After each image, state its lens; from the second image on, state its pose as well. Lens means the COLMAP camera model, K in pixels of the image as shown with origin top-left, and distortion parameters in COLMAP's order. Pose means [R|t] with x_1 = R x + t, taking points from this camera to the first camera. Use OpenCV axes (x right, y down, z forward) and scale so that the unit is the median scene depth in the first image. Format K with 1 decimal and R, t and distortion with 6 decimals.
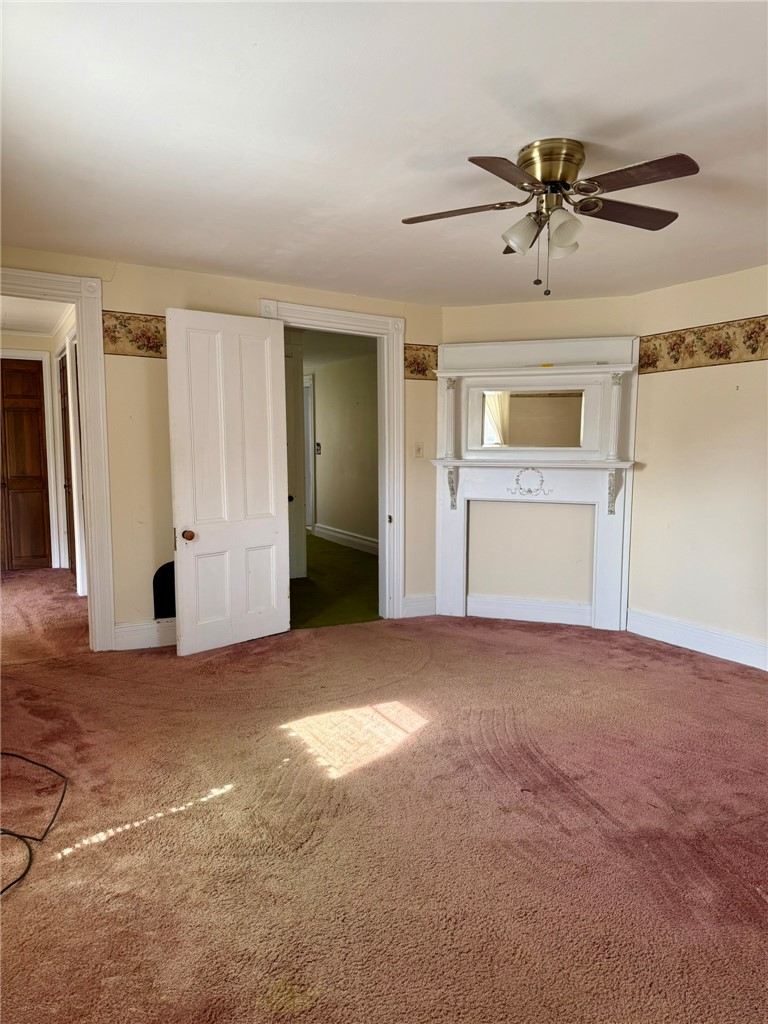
lens RADIAL K [[720.5, 0, 386.0], [0, 720.5, 513.7], [0, 0, 1]] dist [0.073804, -0.117140]
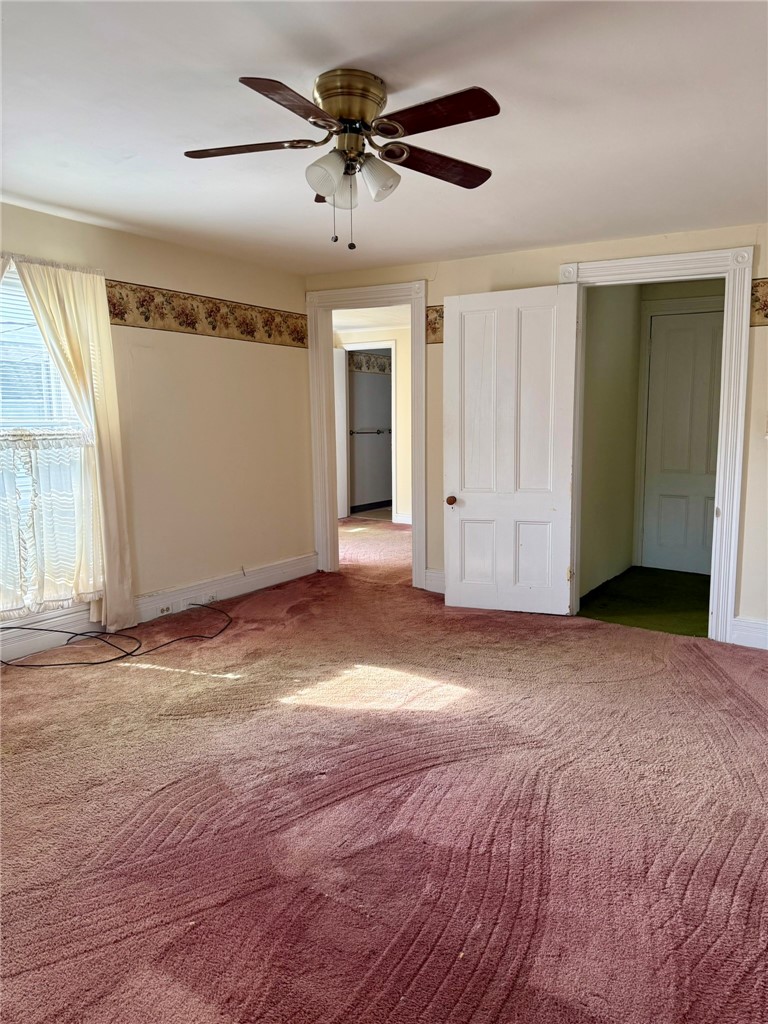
lens RADIAL K [[733.7, 0, 384.0], [0, 733.7, 512.0], [0, 0, 1]] dist [0.074997, -0.069327]
pose [[0.468243, 0.112229, -0.876443, 0.900080], [-0.085280, 0.993010, 0.081594, -0.045042], [0.879475, 0.036537, 0.474541, 0.504649]]
